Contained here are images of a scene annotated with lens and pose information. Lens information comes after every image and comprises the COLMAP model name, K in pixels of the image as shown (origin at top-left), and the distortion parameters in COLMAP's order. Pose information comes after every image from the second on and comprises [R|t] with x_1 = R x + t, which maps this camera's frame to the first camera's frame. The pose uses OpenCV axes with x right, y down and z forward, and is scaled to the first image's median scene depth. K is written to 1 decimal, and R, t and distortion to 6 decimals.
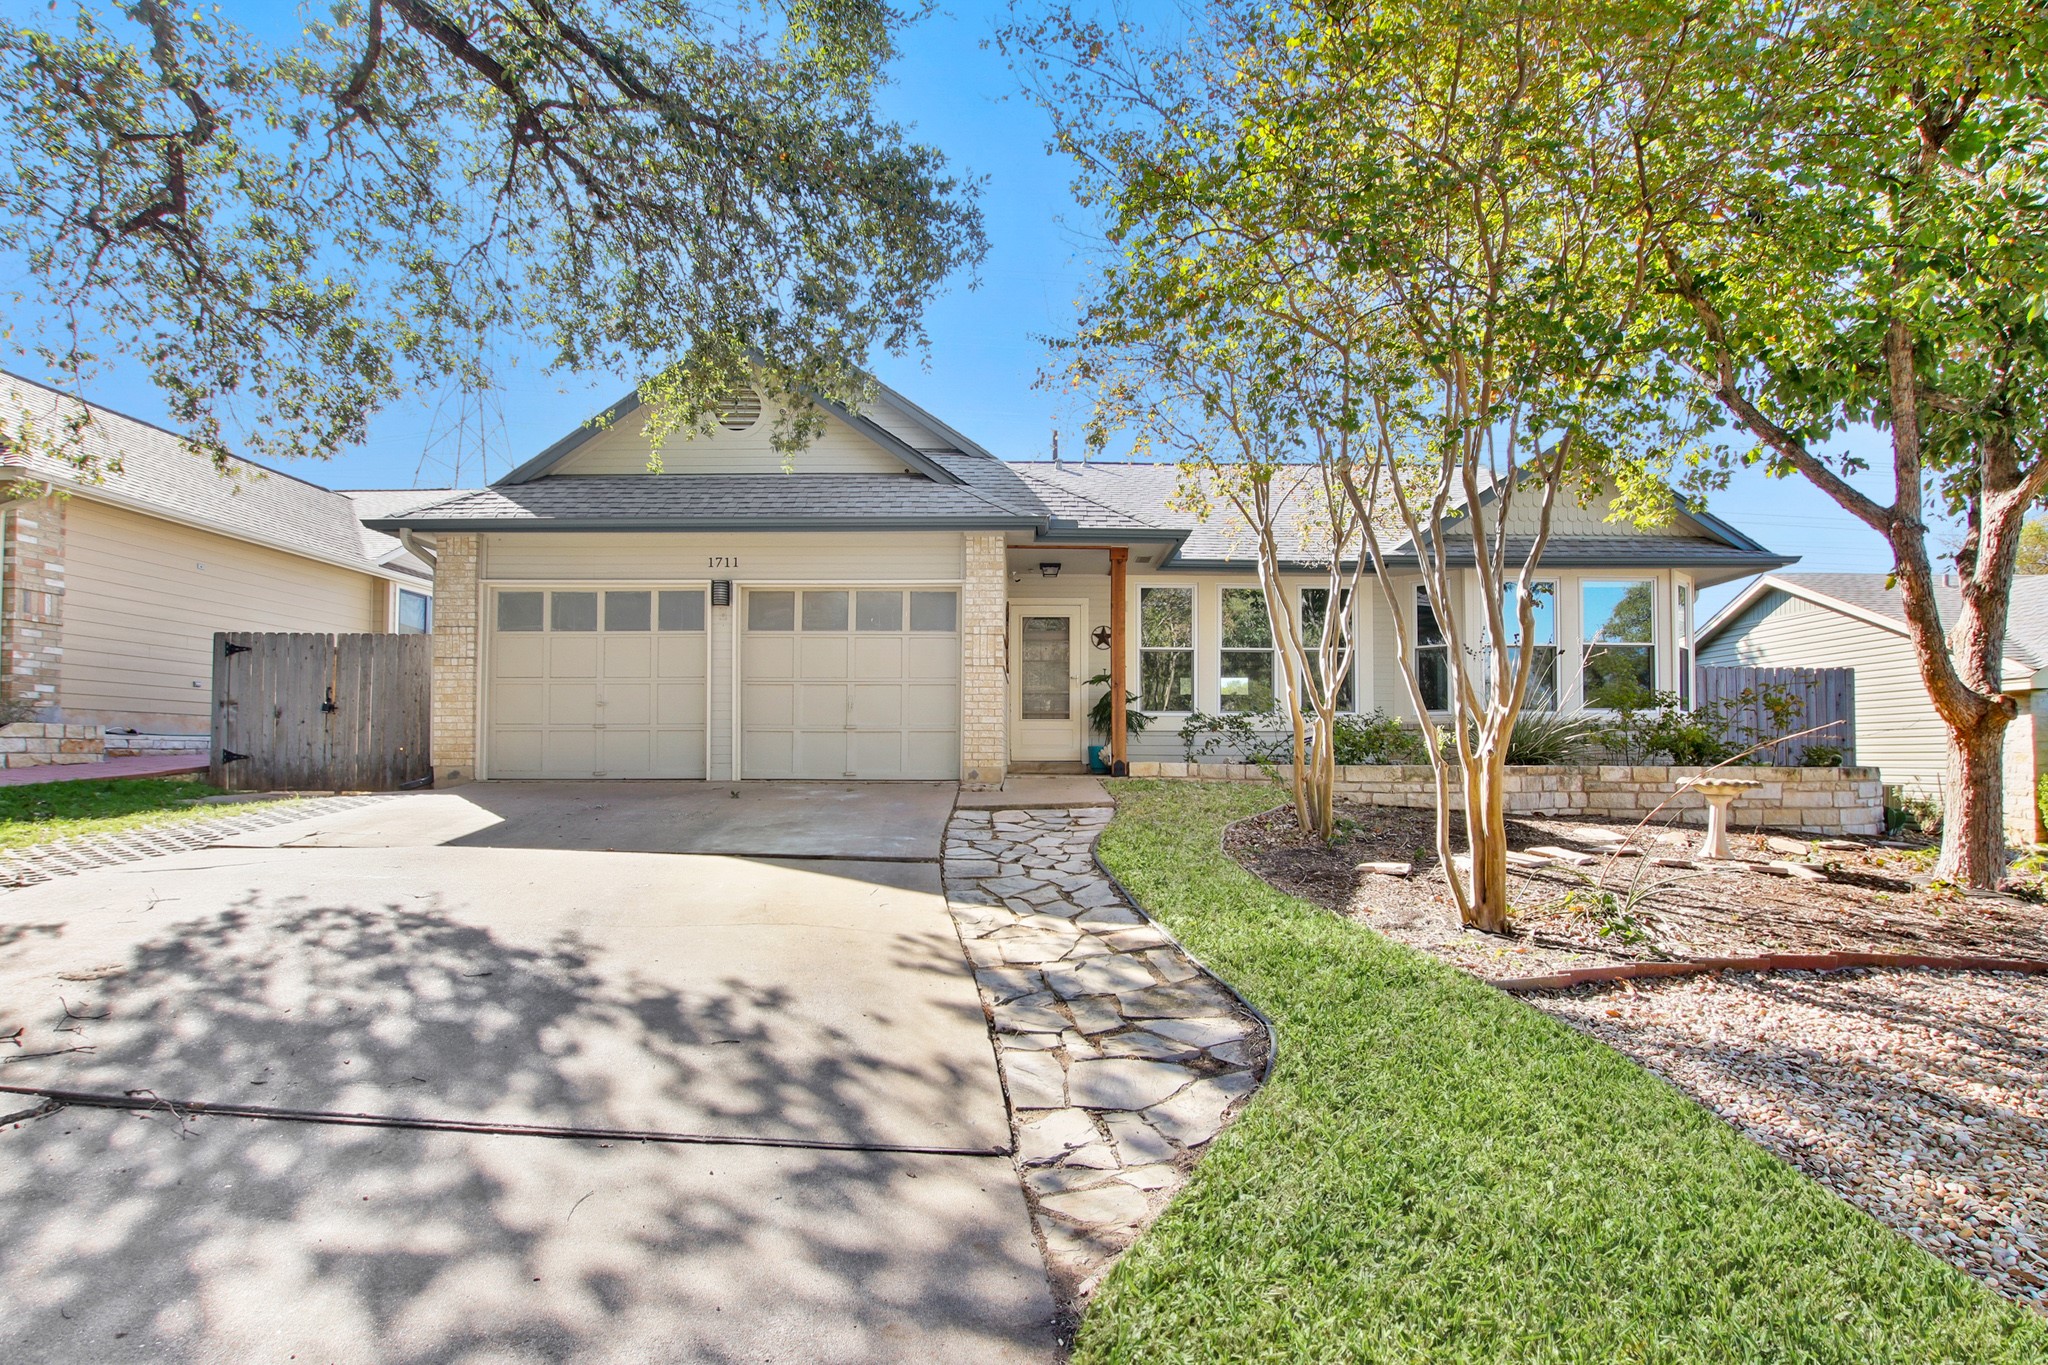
lens RADIAL K [[976.9, 0, 1024.1], [0, 976.9, 706.3], [0, 0, 1]] dist [-0.035882, 0.000252]
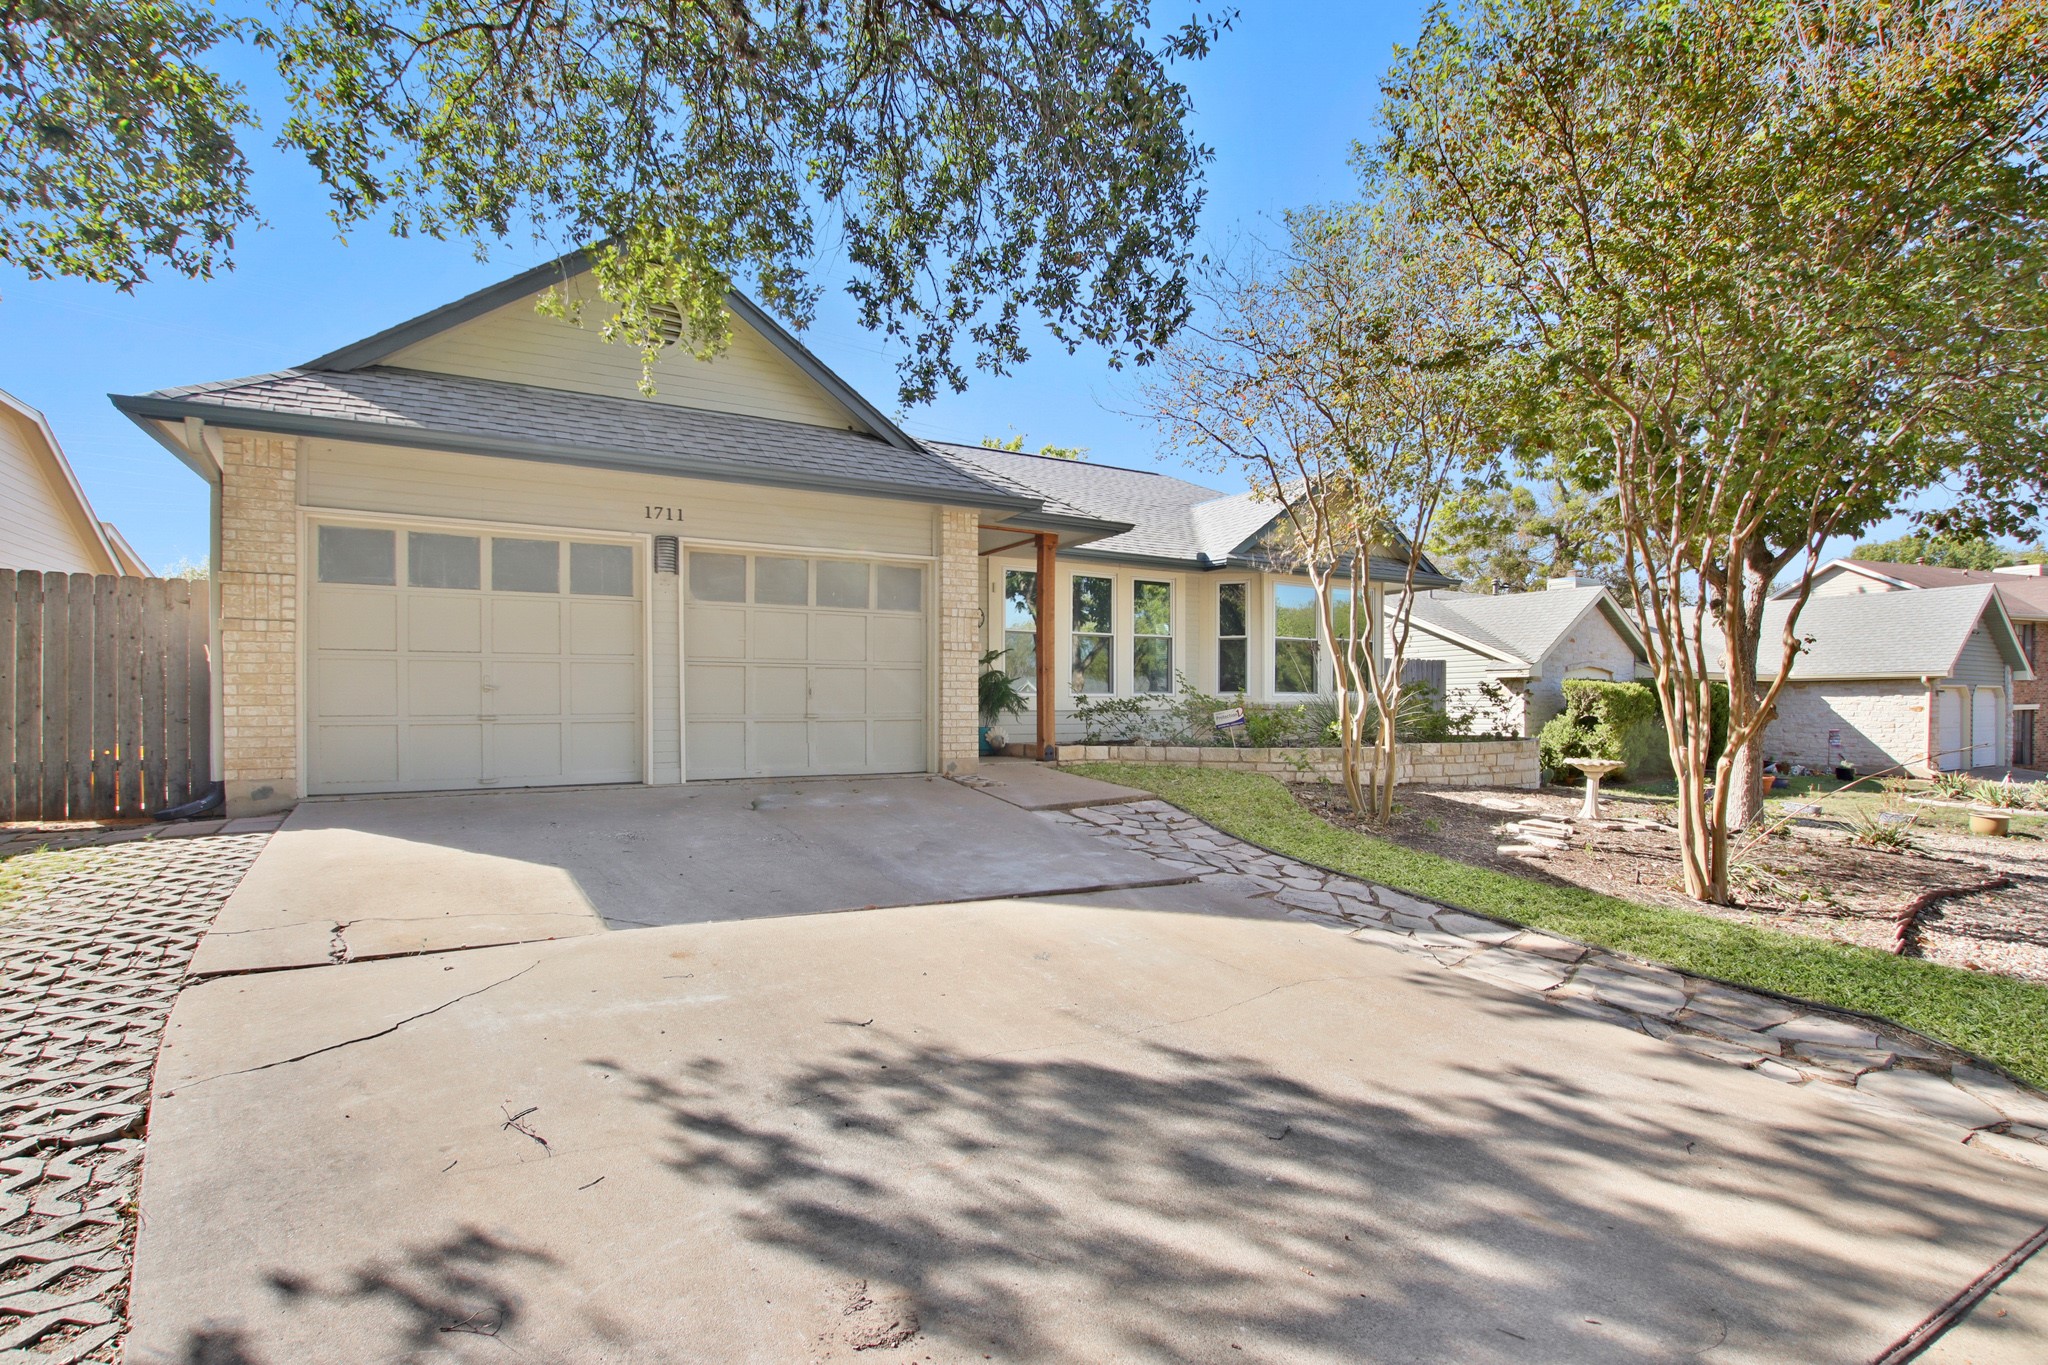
lens RADIAL K [[916.5, 0, 901.6], [0, 916.5, 681.5], [0, 0, 1]] dist [-0.028853, 0.000639]
pose [[0.886238, 0.005729, 0.463195, -0.487686], [-0.019130, 0.999523, 0.024241, -0.030890], [-0.462835, -0.030344, 0.885925, 0.234340]]
